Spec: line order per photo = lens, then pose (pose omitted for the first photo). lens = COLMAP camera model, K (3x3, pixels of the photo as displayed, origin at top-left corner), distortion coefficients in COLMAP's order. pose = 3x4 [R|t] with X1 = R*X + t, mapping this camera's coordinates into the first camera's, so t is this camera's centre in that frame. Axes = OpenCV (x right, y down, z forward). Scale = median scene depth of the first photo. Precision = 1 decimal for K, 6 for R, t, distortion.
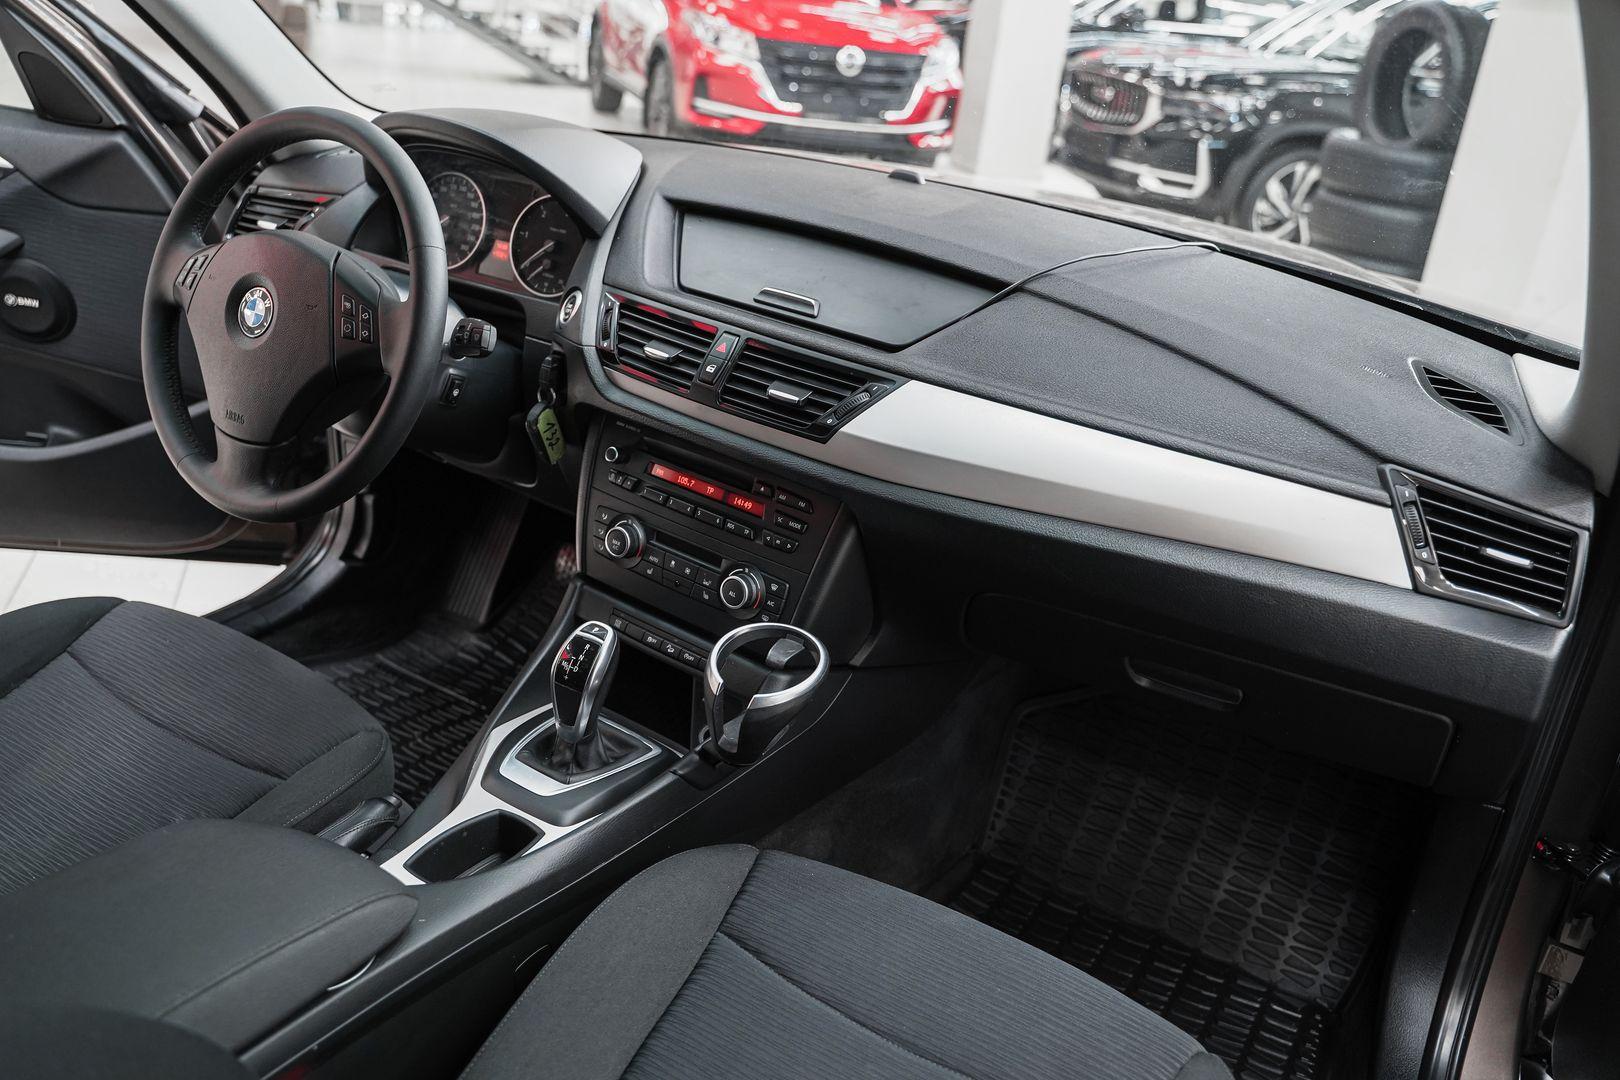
lens RADIAL K [[1296.5, 0, 800.1], [0, 1296.5, 536.0], [0, 0, 1]] dist [-0.119281, 0.086408]
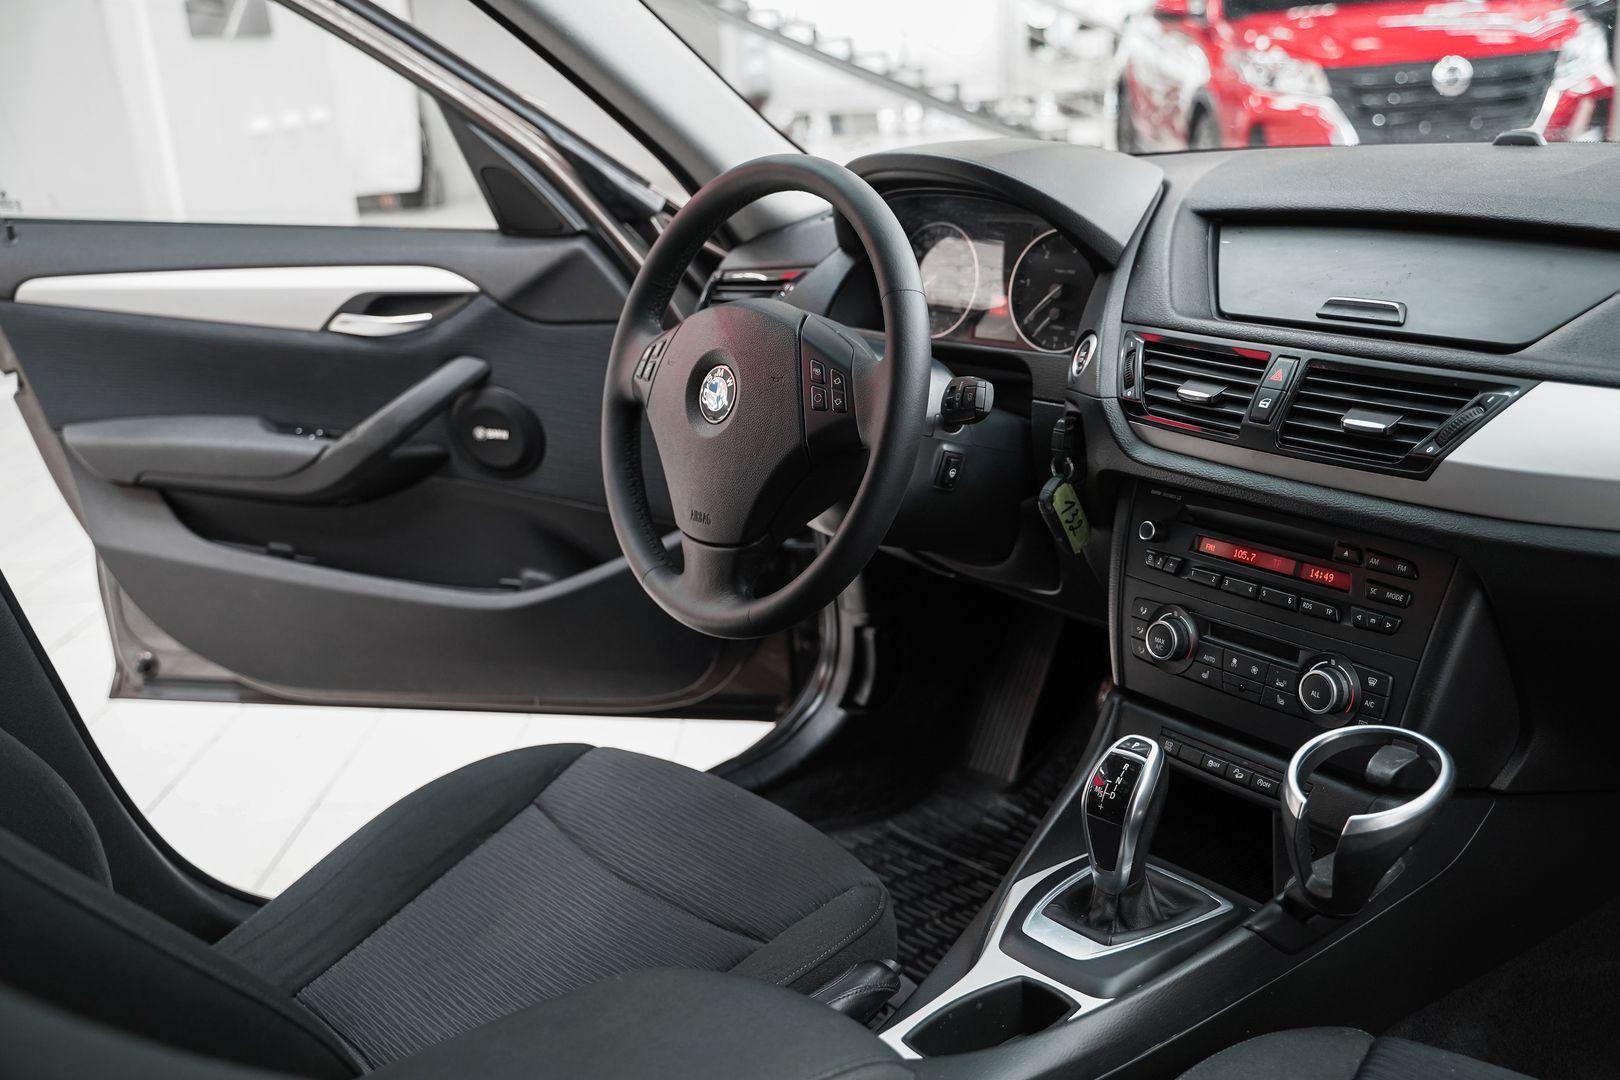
lens RADIAL K [[1591.0, 0, 810.0], [0, 1591.0, 540.0], [0, 0, 1]] dist [-0.080688, 0.131951]
pose [[0.928120, -0.079565, -0.363680, 0.014879], [0.037482, 0.991902, -0.121351, 0.051520], [0.370390, 0.098997, 0.923586, 0.027618]]
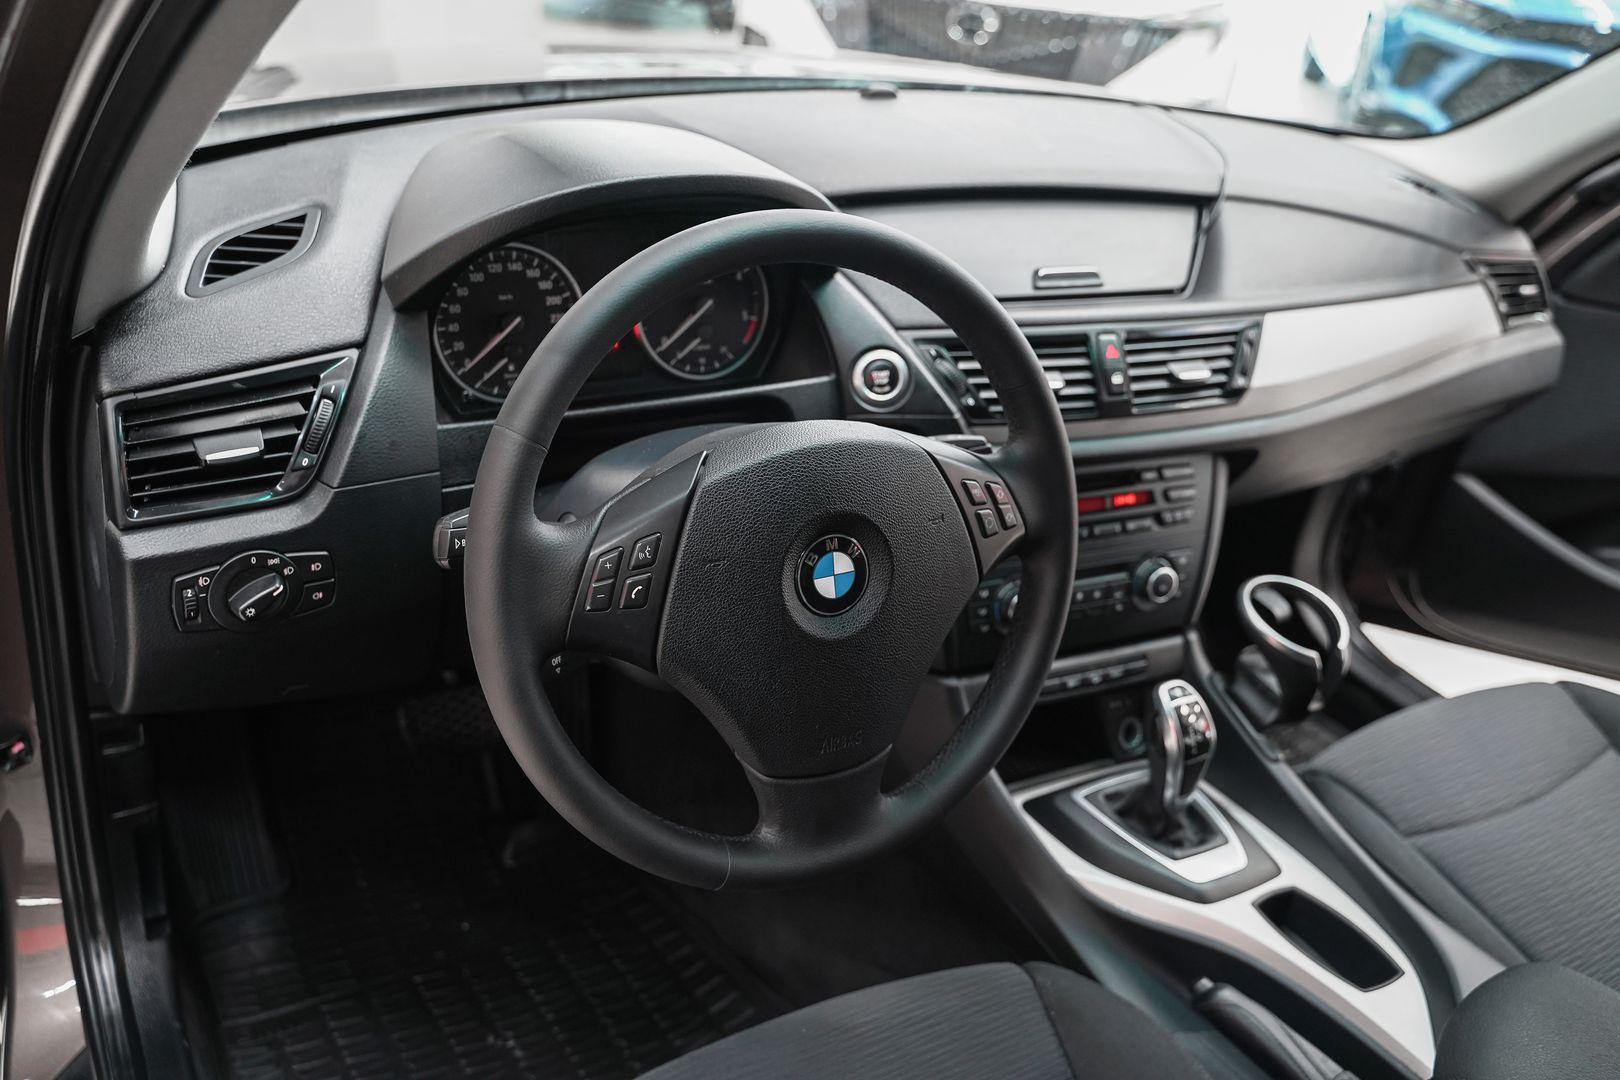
lens RADIAL K [[1371.8, 0, 786.3], [0, 1371.8, 513.7], [0, 0, 1]] dist [-0.123582, 0.092930]
pose [[0.501809, -0.453164, 0.736770, -0.831266], [0.303348, 0.889879, 0.340728, -0.394772], [-0.810042, 0.052517, 0.584015, 0.580966]]
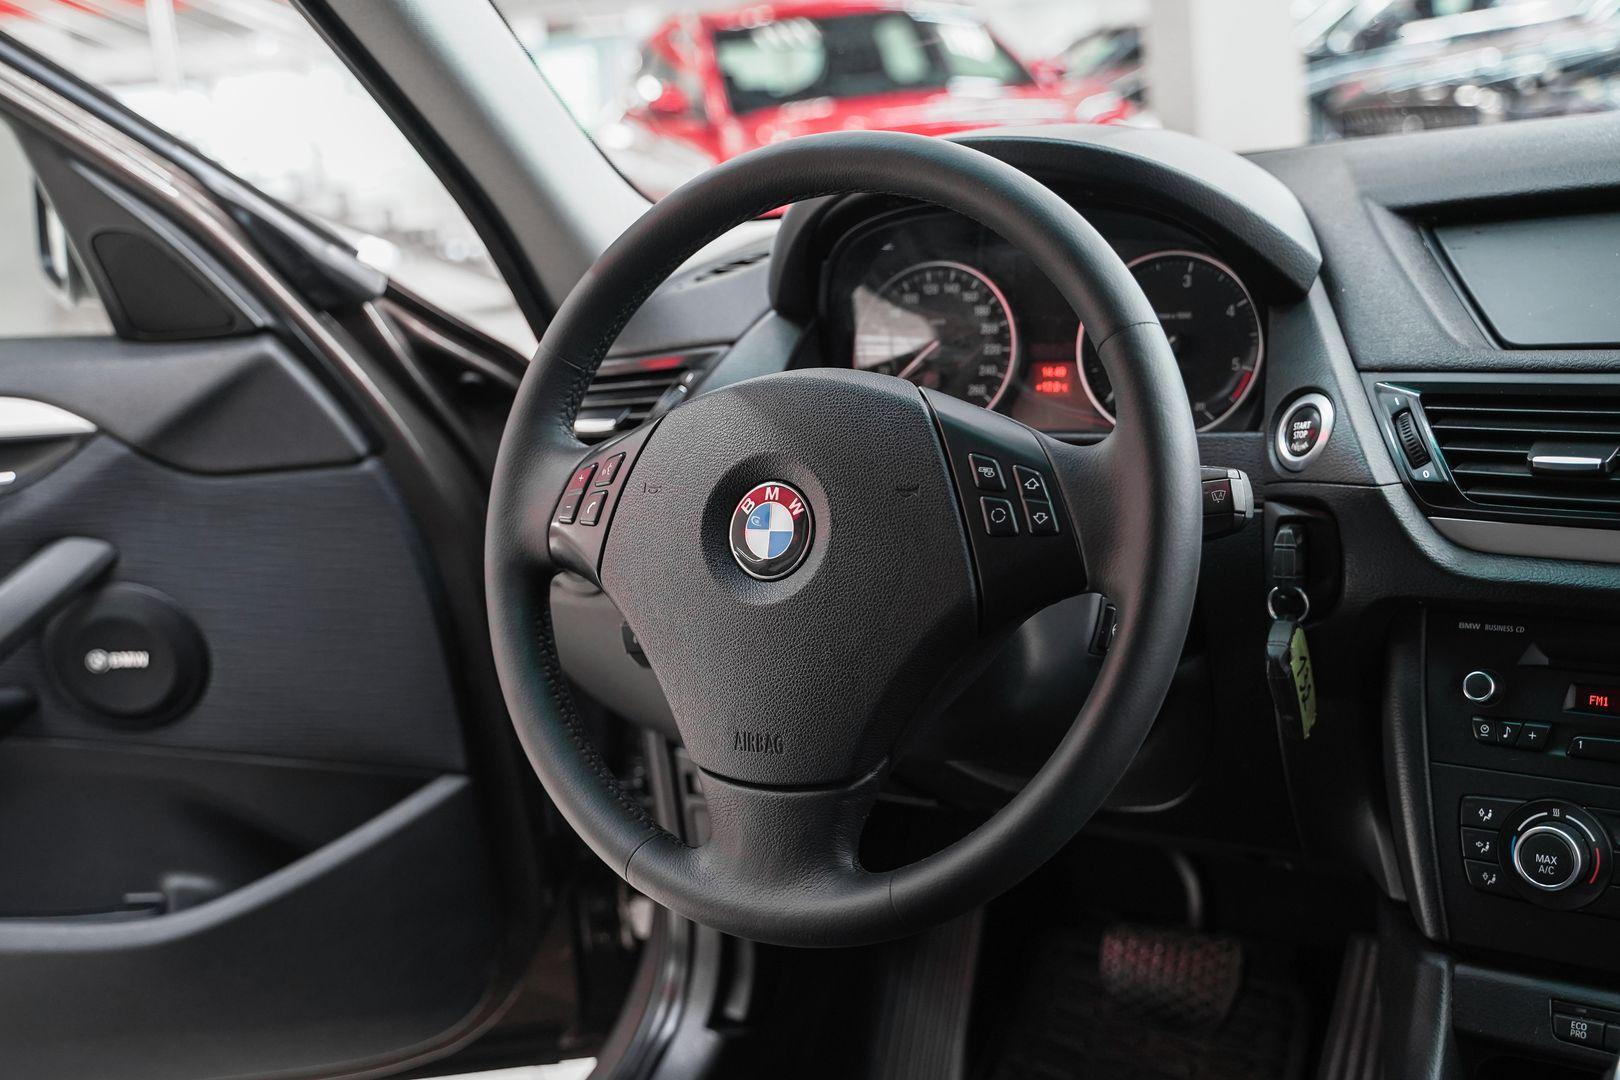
lens RADIAL K [[1930.6, 0, 733.0], [0, 1930.6, 490.5], [0, 0, 1]] dist [-0.020674, 0.003914]
pose [[0.977221, -0.197454, -0.077791, -0.348112], [0.175072, 0.957219, -0.230396, -0.014356], [0.119956, 0.211529, 0.969982, 0.222493]]
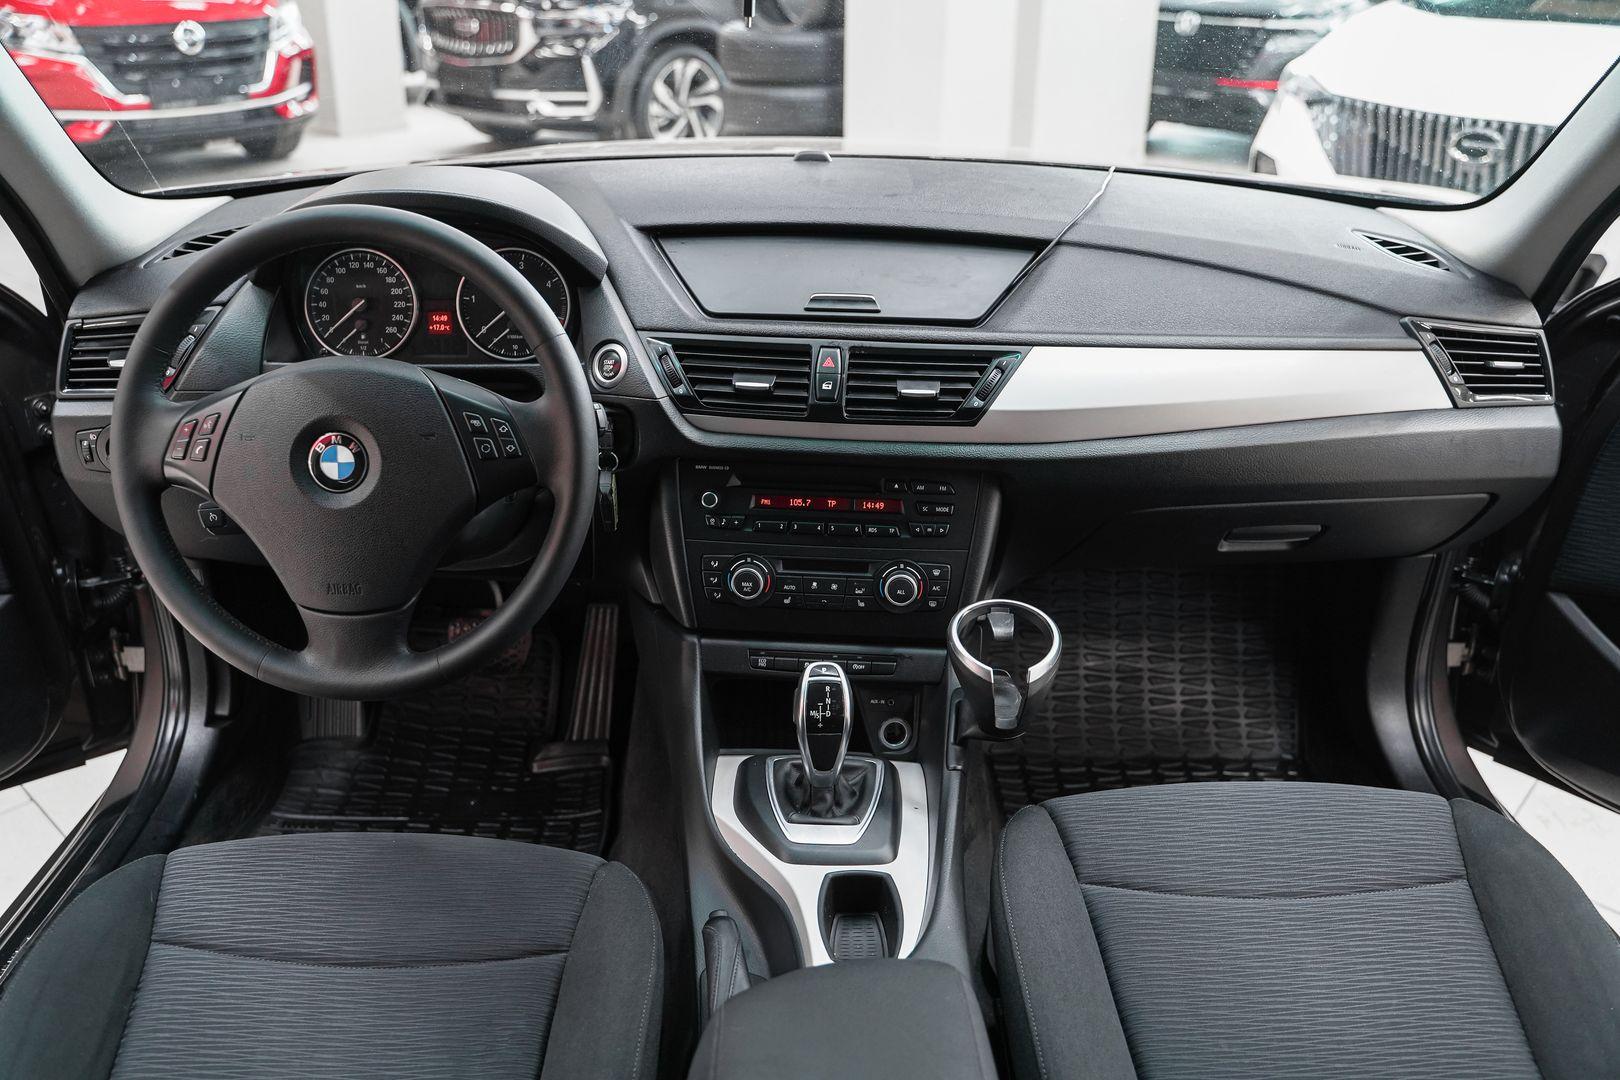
lens RADIAL K [[1296.5, 0, 800.1], [0, 1296.5, 536.0], [0, 0, 1]] dist [-0.119281, 0.086408]
pose [[0.851402, -0.310401, 0.422808, -0.494777], [0.285497, 0.950470, 0.122877, -0.134088], [-0.440007, 0.016092, 0.897850, 0.102397]]
